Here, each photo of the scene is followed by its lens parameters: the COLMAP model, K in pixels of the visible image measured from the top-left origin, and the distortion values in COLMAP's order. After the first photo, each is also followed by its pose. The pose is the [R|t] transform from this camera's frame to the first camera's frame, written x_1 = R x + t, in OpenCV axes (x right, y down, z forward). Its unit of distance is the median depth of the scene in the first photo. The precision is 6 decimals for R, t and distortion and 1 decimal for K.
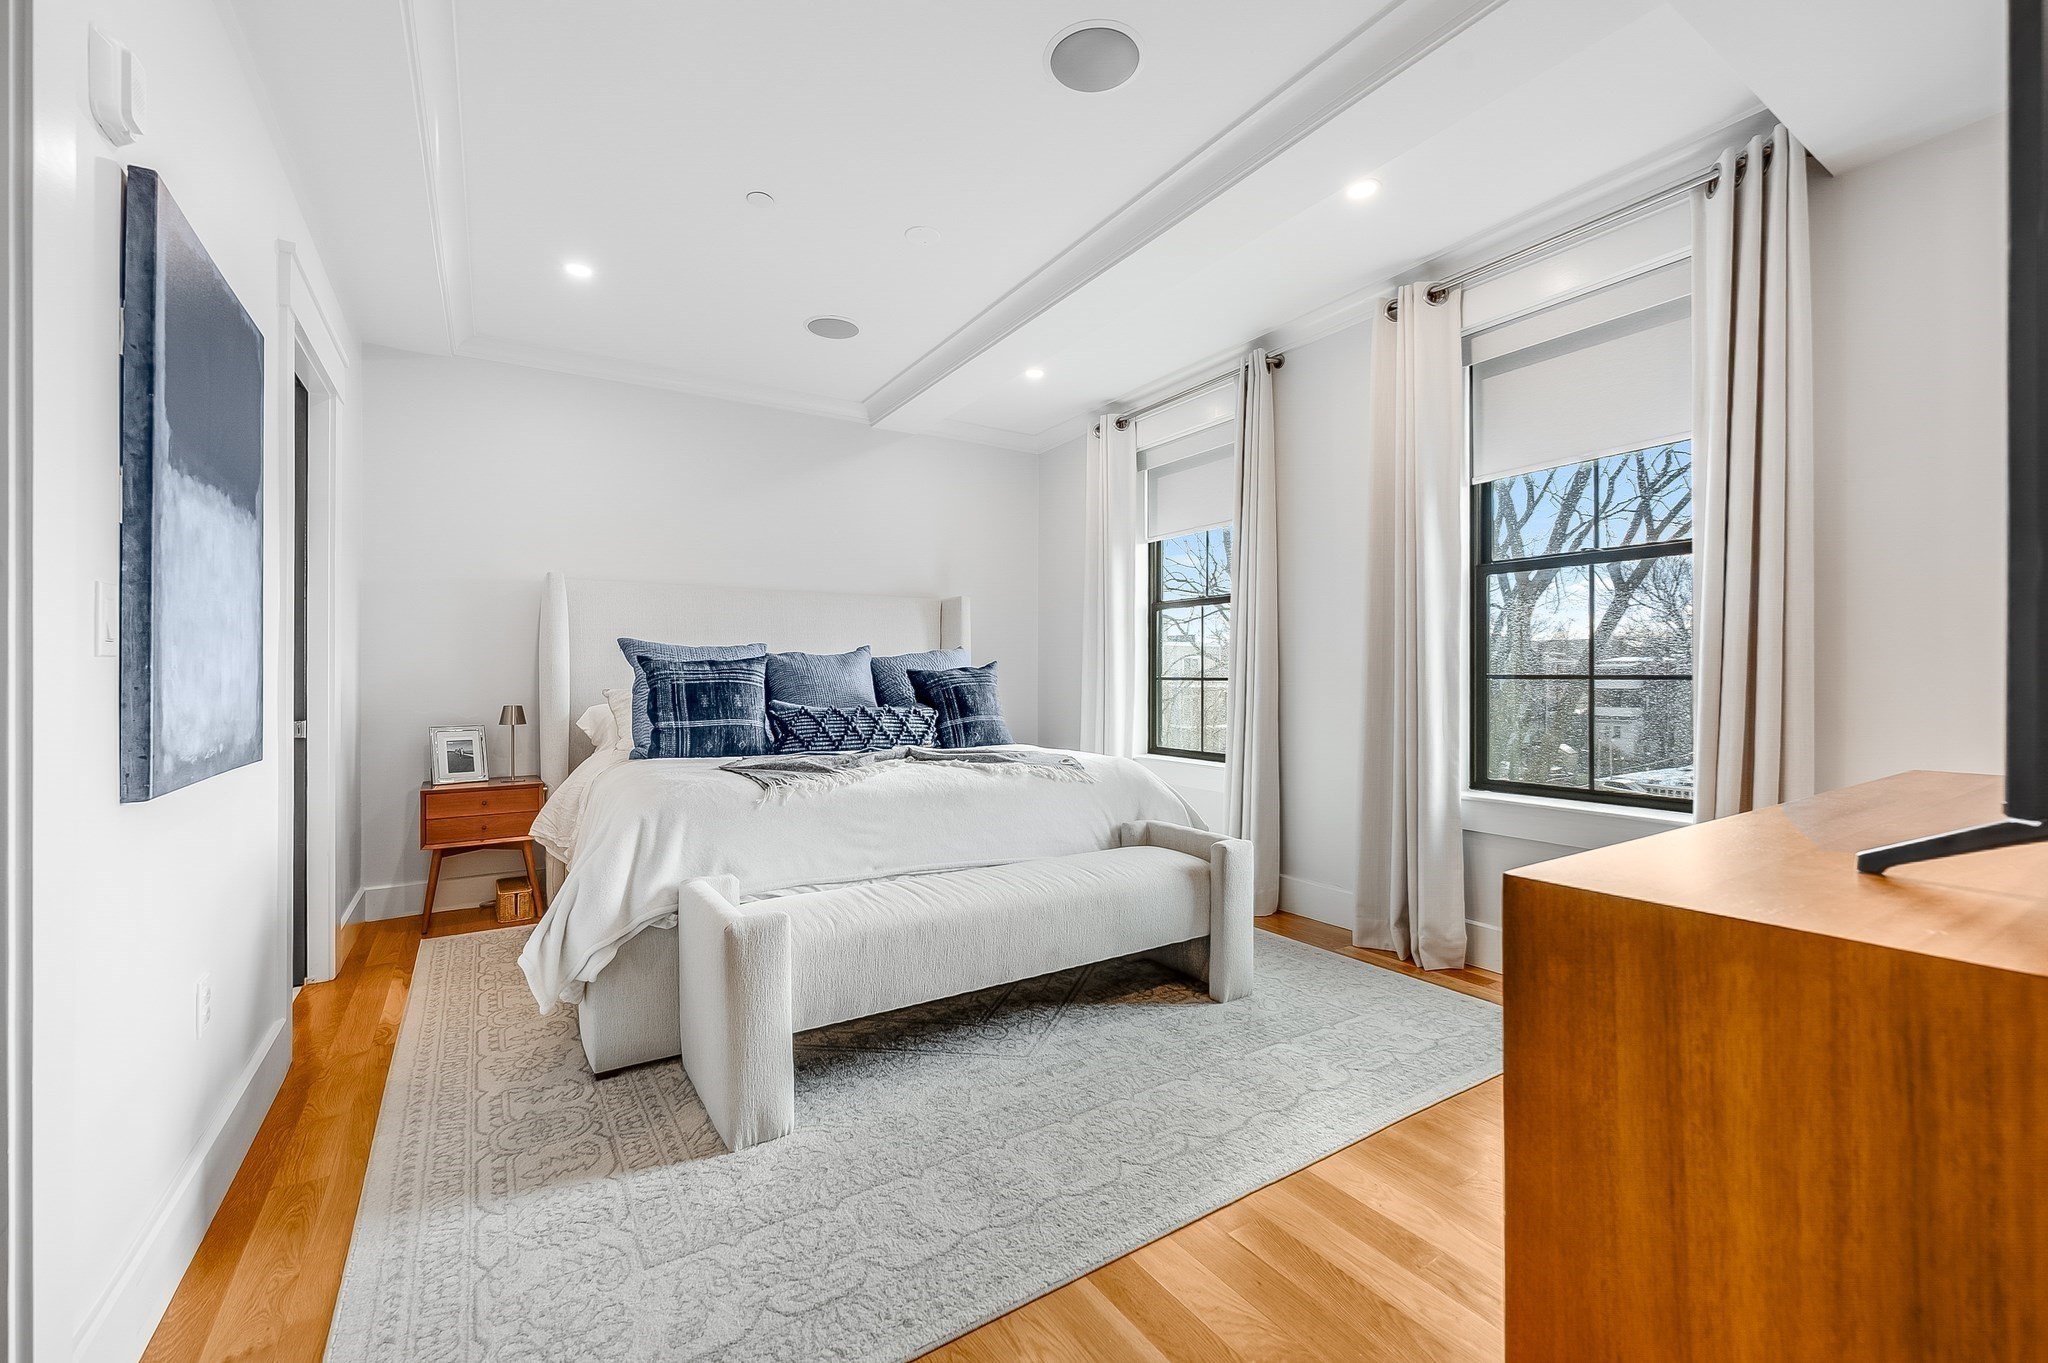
lens RADIAL K [[824.6, 0, 1012.9], [0, 824.6, 688.2], [0, 0, 1]] dist [0.000535, 0.000034]
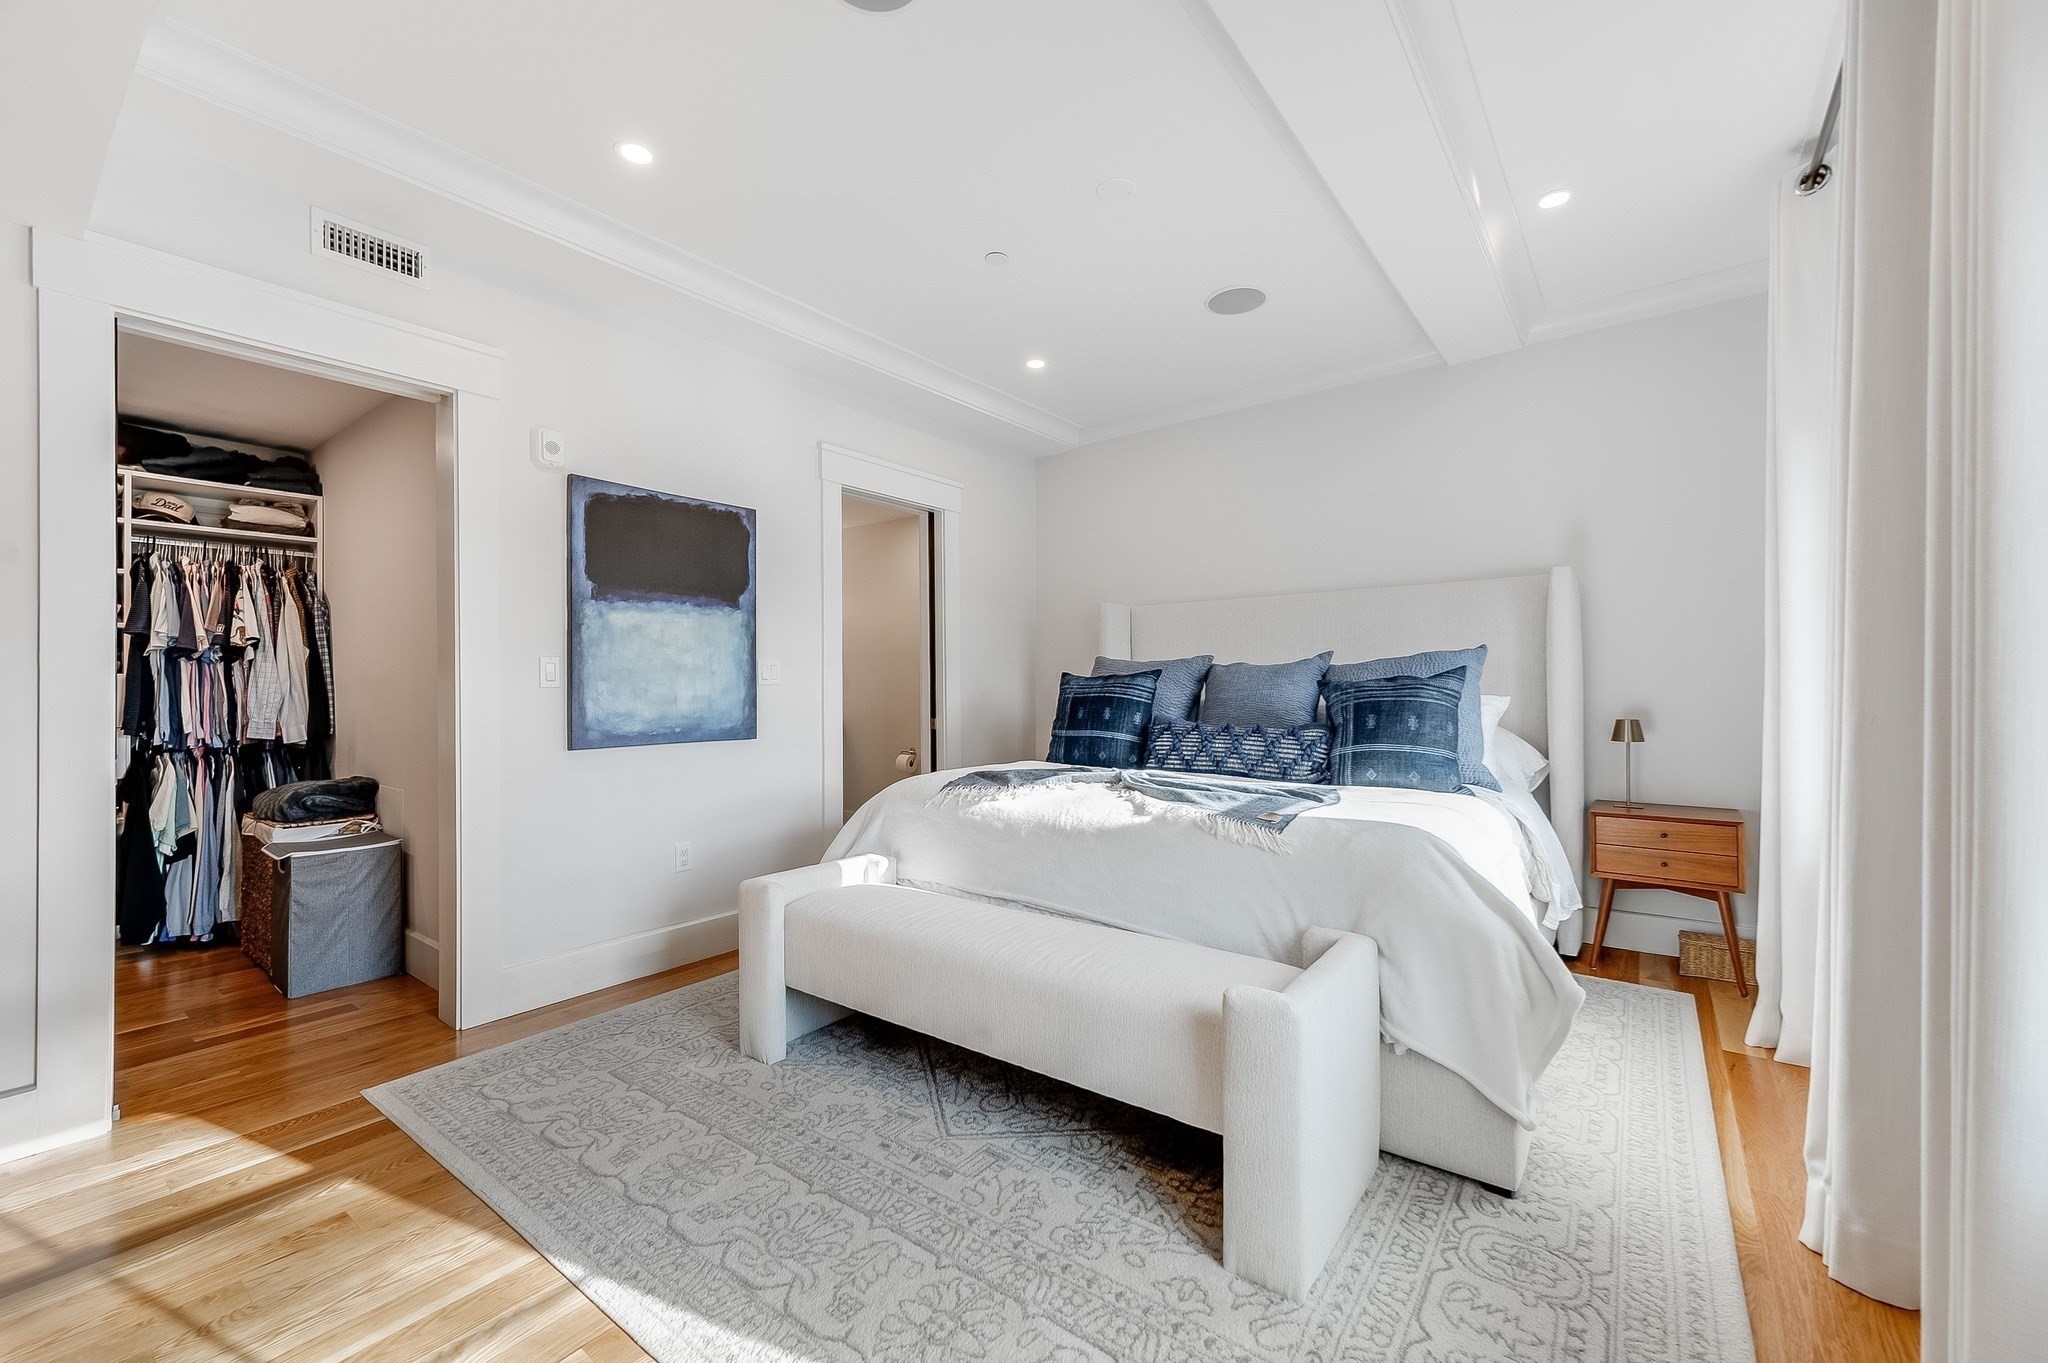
lens RADIAL K [[804.5, 0, 1028.9], [0, 804.5, 690.2], [0, 0, 1]] dist [0.000332, 0.000023]
pose [[0.367182, -0.001088, -0.930148, 0.580292], [-0.012256, 0.999907, -0.006007, -0.006879], [0.930068, 0.013606, 0.367135, 0.540187]]
